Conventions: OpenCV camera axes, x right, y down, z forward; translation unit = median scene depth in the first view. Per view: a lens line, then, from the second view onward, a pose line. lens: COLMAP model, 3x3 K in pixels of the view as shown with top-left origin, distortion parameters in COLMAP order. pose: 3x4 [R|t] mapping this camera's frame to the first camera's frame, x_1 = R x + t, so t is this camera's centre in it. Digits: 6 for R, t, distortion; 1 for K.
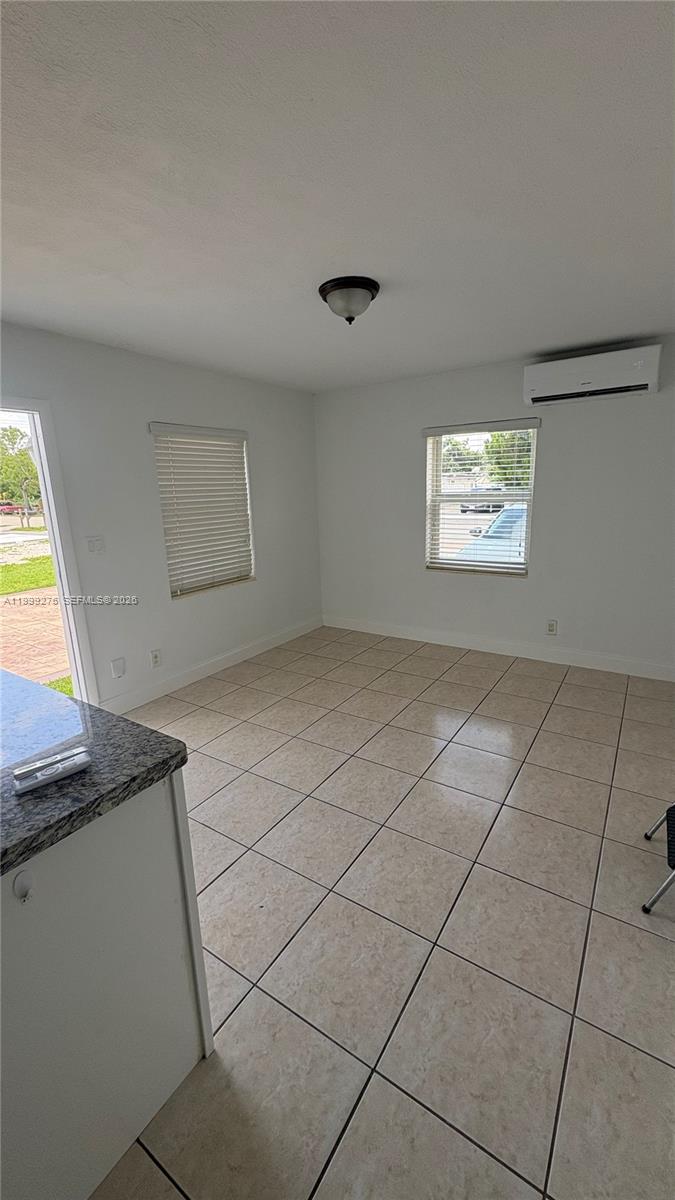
lens RADIAL K [[478.2, 0, 342.9], [0, 478.2, 596.9], [0, 0, 1]] dist [0.001744, 0.000038]
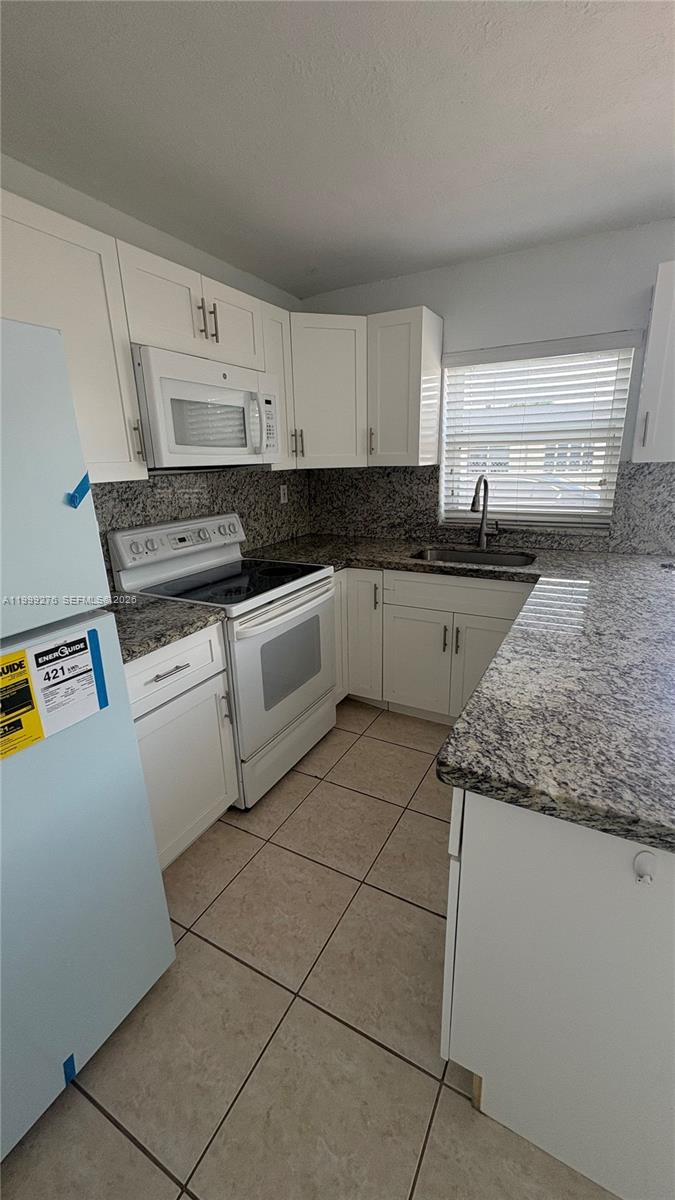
lens RADIAL K [[478.2, 0, 338.3], [0, 478.2, 600.6], [0, 0, 1]] dist [0.001744, 0.000038]
pose [[0.079212, 0.317633, -0.944899, -0.011148], [-0.200024, 0.933664, 0.297088, -0.002514], [0.976584, 0.165470, 0.137492, 0.090383]]
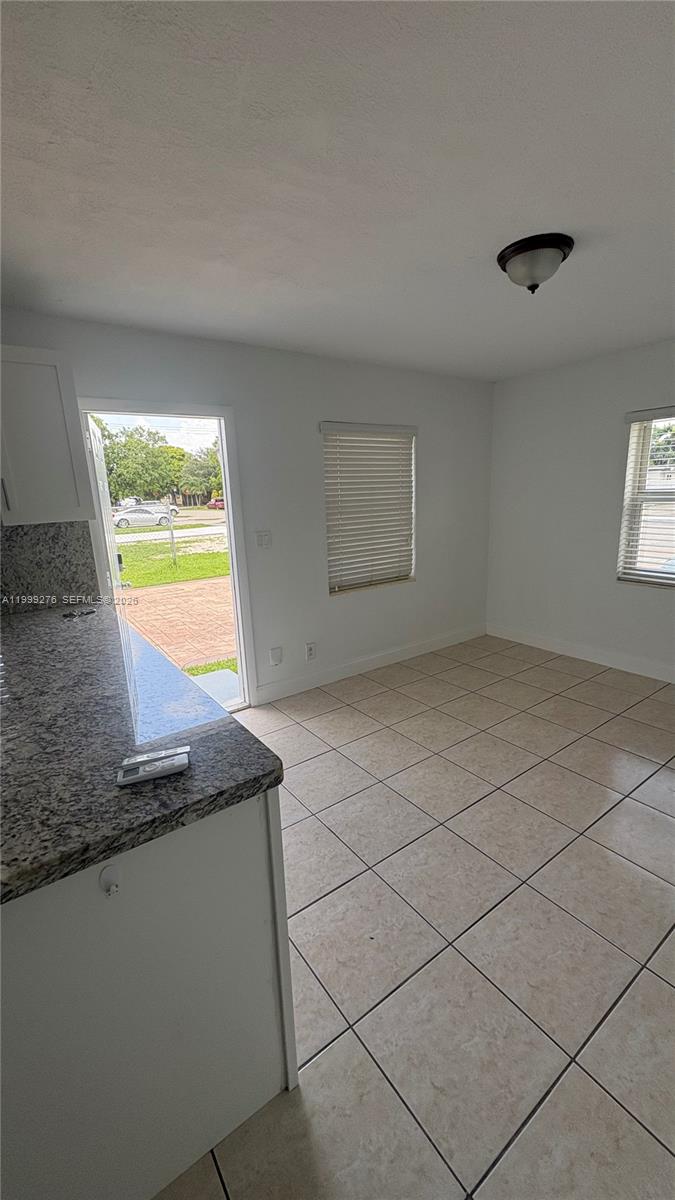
lens RADIAL K [[478.2, 0, 341.8], [0, 478.2, 597.4], [0, 0, 1]] dist [0.001744, 0.000038]
pose [[0.933135, 0.076758, -0.351238, 0.038812], [-0.074458, 0.997022, 0.020072, -0.018964], [0.351733, 0.007422, 0.936071, 0.082007]]
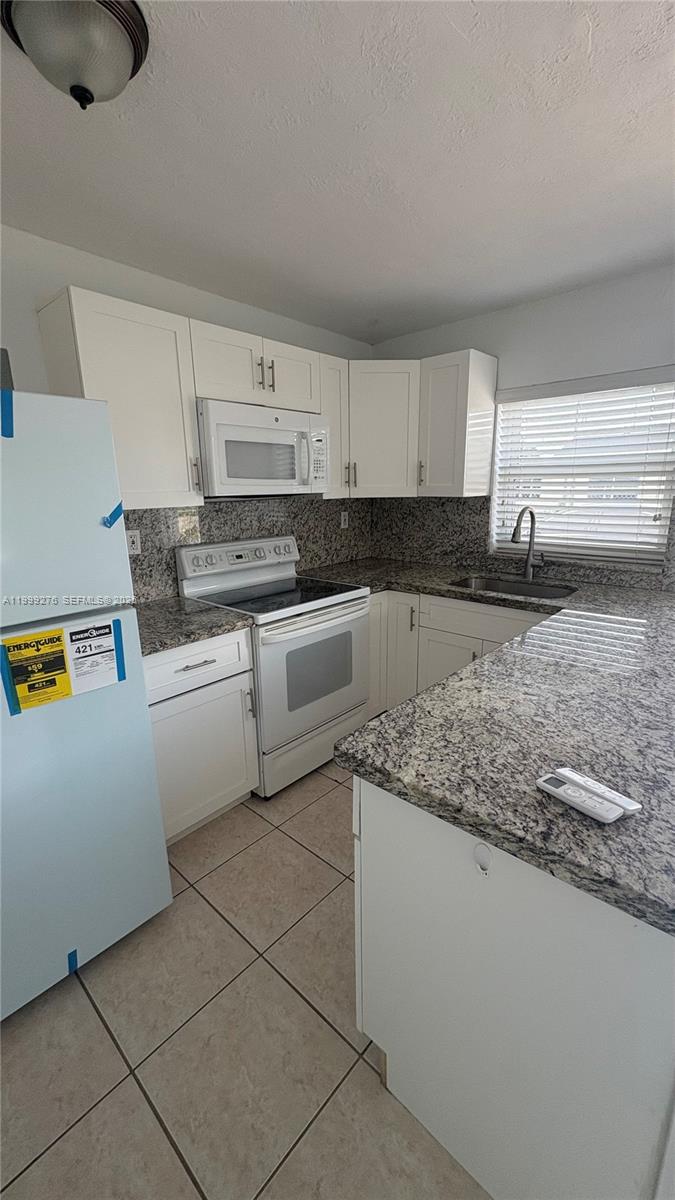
lens RADIAL K [[478.2, 0, 338.5], [0, 478.2, 600.5], [0, 0, 1]] dist [0.001744, 0.000038]
pose [[-0.158195, 0.267956, -0.950355, 0.071584], [-0.200069, 0.933812, 0.296594, -0.051897], [0.966927, 0.237056, -0.094115, 0.253133]]
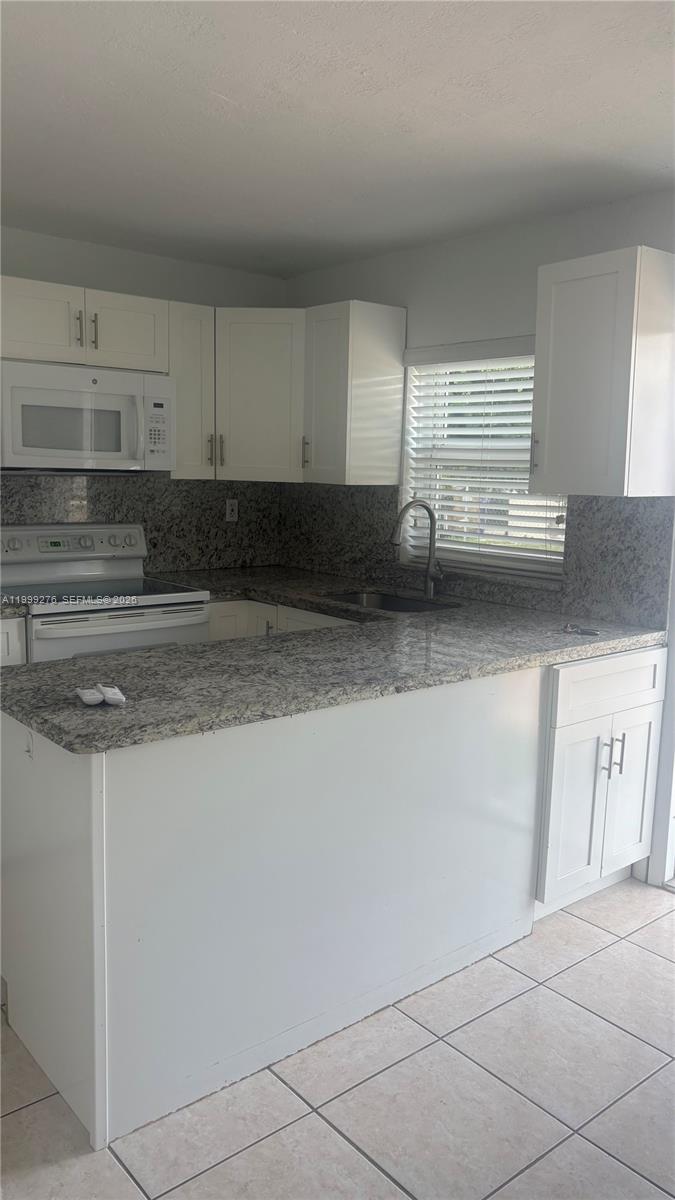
lens RADIAL K [[915.5, 0, 345.7], [0, 915.5, 604.3], [0, 0, 1]] dist [0.045349, -0.040727]
pose [[-0.290055, 0.168990, -0.941972, 0.510594], [-0.229727, 0.943212, 0.239951, -0.203851], [0.929028, 0.285995, -0.234762, 0.852228]]
